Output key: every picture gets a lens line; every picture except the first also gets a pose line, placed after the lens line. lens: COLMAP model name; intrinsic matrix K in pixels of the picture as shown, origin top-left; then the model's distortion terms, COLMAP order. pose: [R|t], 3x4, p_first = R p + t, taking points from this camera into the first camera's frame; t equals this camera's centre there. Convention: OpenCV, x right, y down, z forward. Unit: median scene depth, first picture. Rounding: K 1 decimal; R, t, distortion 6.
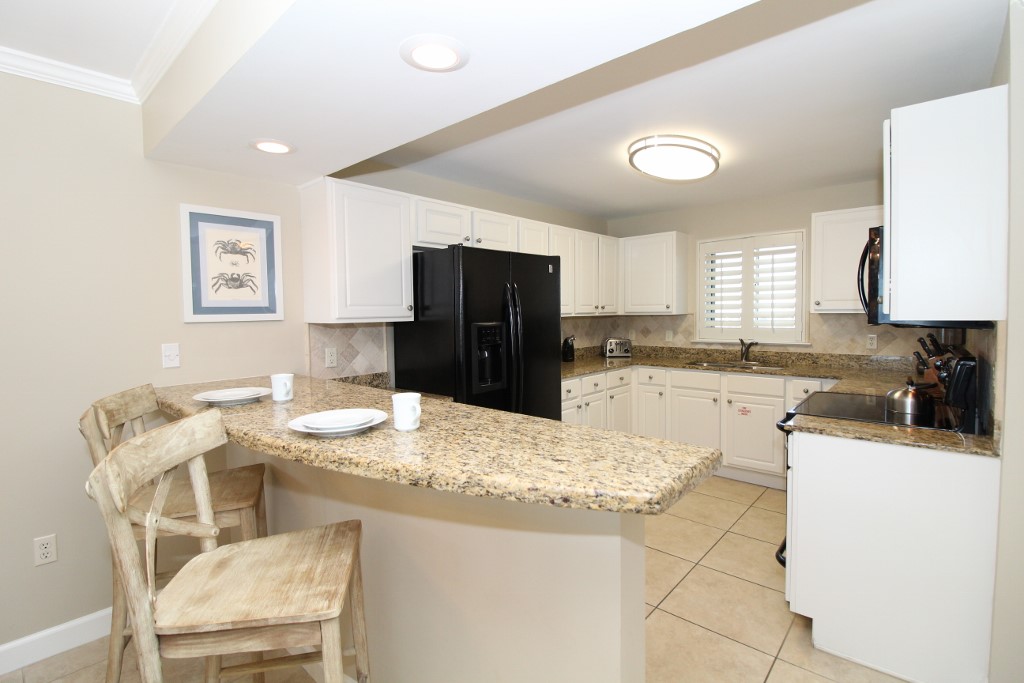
lens RADIAL K [[485.4, 0, 504.2], [0, 485.4, 332.0], [0, 0, 1]] dist [-0.001621, -0.001003]
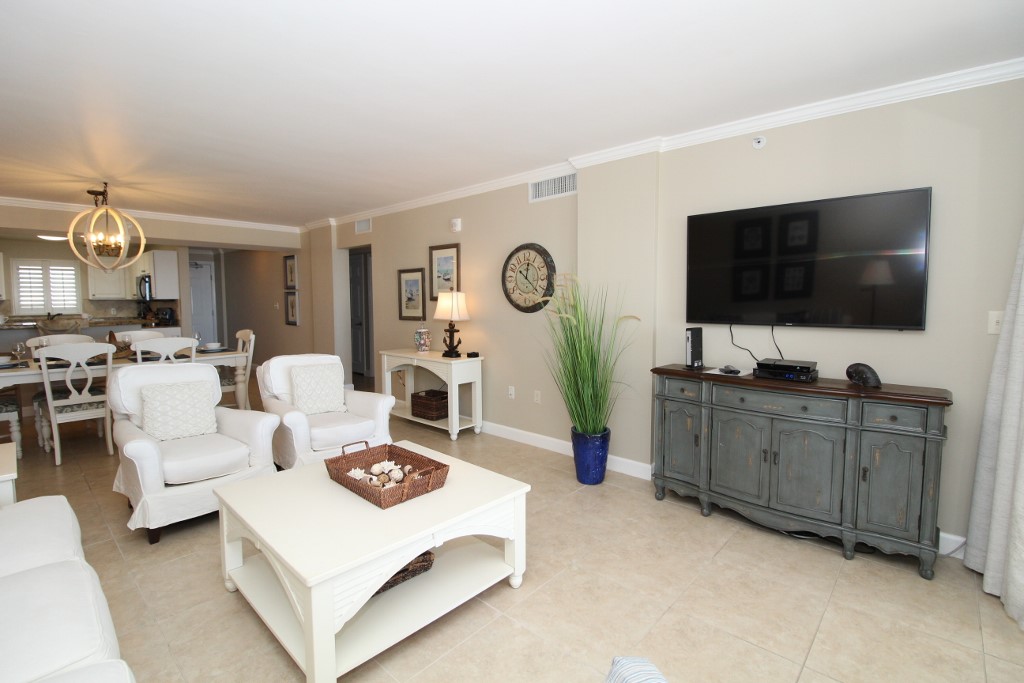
lens RADIAL K [[485.4, 0, 504.2], [0, 485.4, 332.0], [0, 0, 1]] dist [-0.001621, -0.001003]
pose [[0.027892, -0.054425, 0.998128, -1.447104], [0.047014, 0.997483, 0.053076, 0.076064], [-0.998505, 0.045446, 0.030381, -0.907704]]
